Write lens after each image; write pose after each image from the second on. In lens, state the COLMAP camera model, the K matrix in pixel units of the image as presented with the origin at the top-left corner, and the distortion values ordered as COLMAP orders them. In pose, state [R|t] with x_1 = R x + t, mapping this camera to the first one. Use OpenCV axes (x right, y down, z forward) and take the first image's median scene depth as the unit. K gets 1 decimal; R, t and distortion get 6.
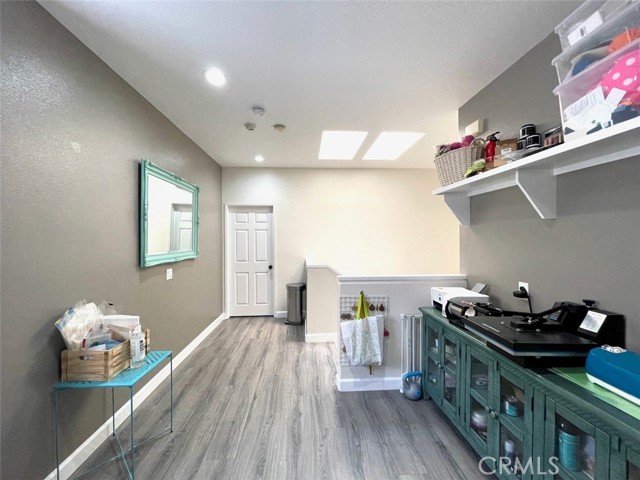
lens RADIAL K [[258.0, 0, 317.0], [0, 258.0, 238.8], [0, 0, 1]] dist [-0.000173, 0.000060]
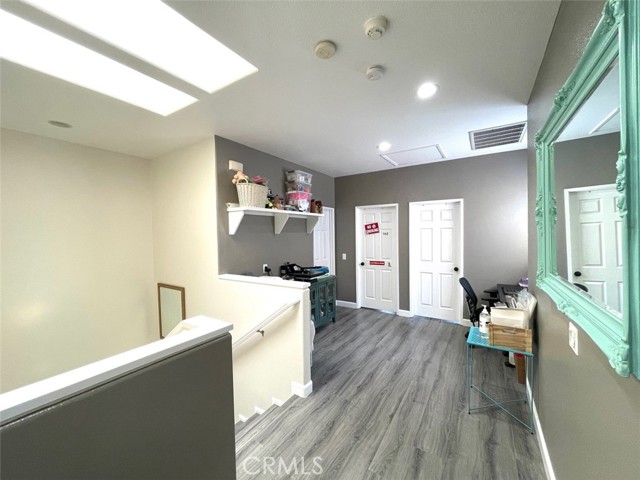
lens RADIAL K [[258.0, 0, 318.4], [0, 258.0, 237.9], [0, 0, 1]] dist [-0.000173, 0.000060]
pose [[-0.804973, 0.009642, 0.593233, -0.633069], [0.021296, 0.999693, 0.012650, -0.049092], [-0.592929, 0.022816, -0.804931, 2.043506]]
